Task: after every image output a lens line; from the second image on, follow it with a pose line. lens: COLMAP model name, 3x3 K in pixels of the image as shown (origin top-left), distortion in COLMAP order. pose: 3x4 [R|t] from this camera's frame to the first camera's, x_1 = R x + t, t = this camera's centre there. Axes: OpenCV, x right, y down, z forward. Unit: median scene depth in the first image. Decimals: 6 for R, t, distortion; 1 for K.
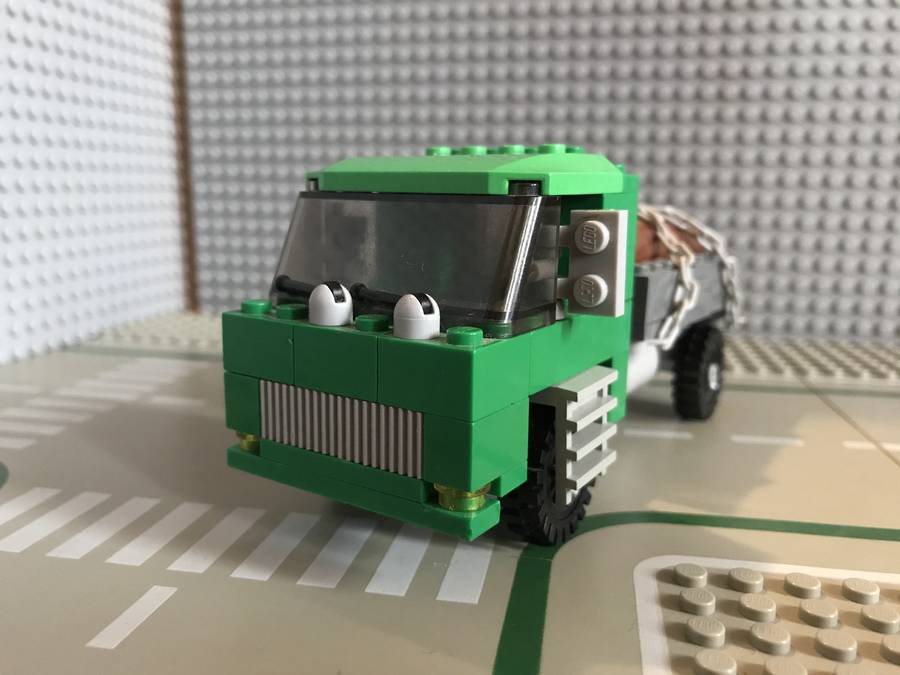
lens RADIAL K [[789.1, 0, 450.0], [0, 789.1, 337.5], [0, 0, 1]] dist [-0.012786, -0.005586]
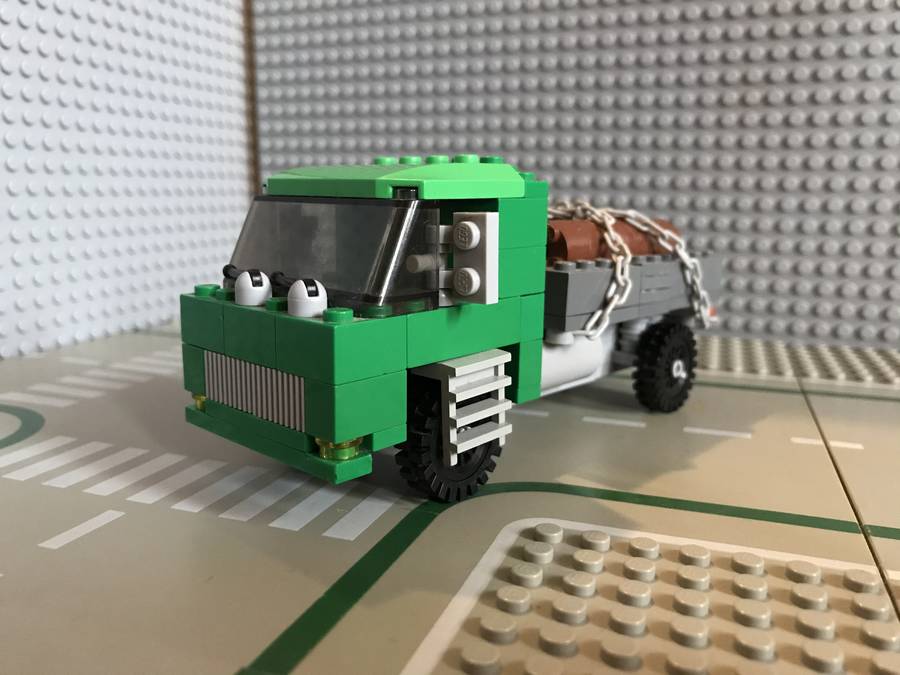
lens RADIAL K [[783.5, 0, 450.0], [0, 783.5, 337.5], [0, 0, 1]] dist [0.004037, -0.007595]
pose [[0.986505, 0.029538, -0.161043, 0.323972], [-0.030328, 0.999537, -0.002447, 0.025618], [0.160897, 0.007298, 0.986944, -0.135602]]
